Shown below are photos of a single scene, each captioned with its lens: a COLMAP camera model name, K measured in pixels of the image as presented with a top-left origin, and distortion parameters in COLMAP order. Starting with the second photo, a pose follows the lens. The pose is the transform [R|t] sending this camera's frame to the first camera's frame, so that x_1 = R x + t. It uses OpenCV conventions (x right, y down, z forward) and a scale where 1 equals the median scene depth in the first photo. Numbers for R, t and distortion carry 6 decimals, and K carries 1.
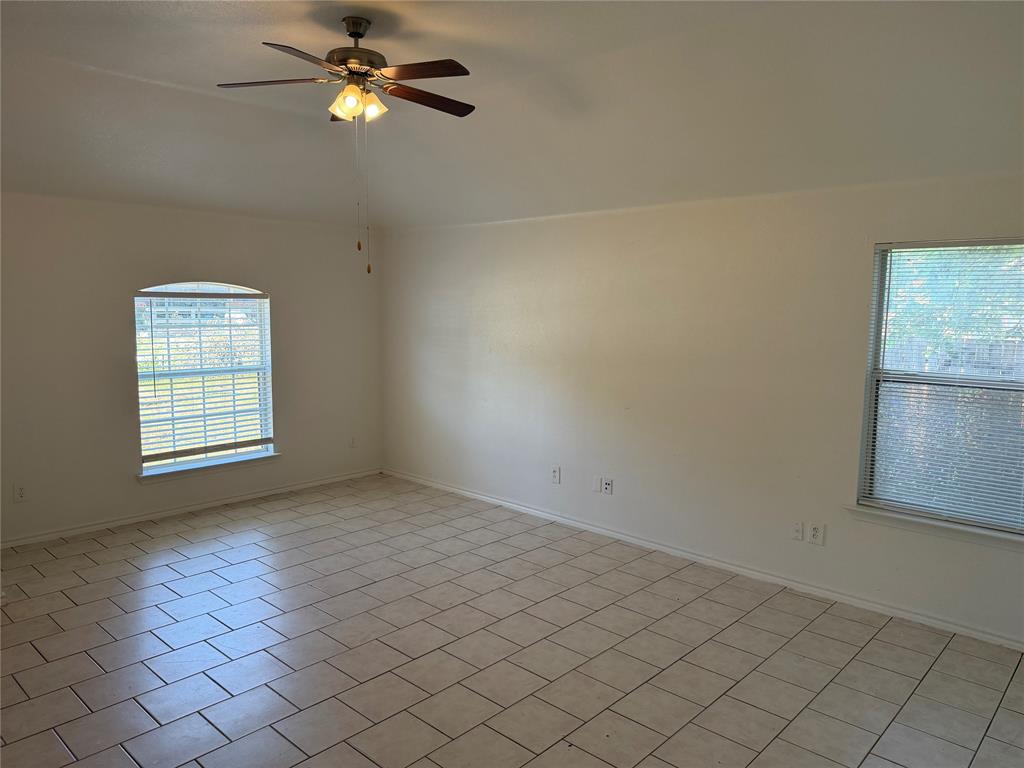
lens RADIAL K [[725.2, 0, 511.2], [0, 725.2, 382.2], [0, 0, 1]] dist [0.088484, -0.106726]
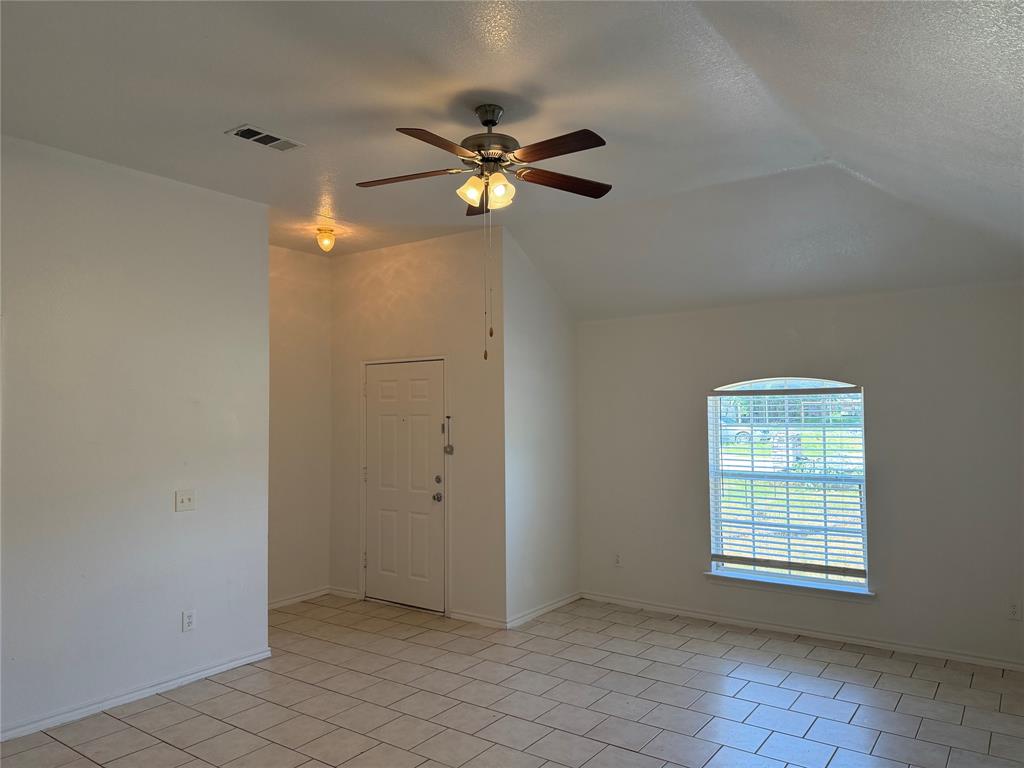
lens RADIAL K [[725.2, 0, 511.2], [0, 725.2, 382.2], [0, 0, 1]] dist [0.088484, -0.106726]
pose [[0.129398, -0.055059, -0.990063, 0.460688], [-0.097272, 0.992937, -0.067932, -0.036804], [0.986810, 0.105096, 0.123129, 0.577466]]
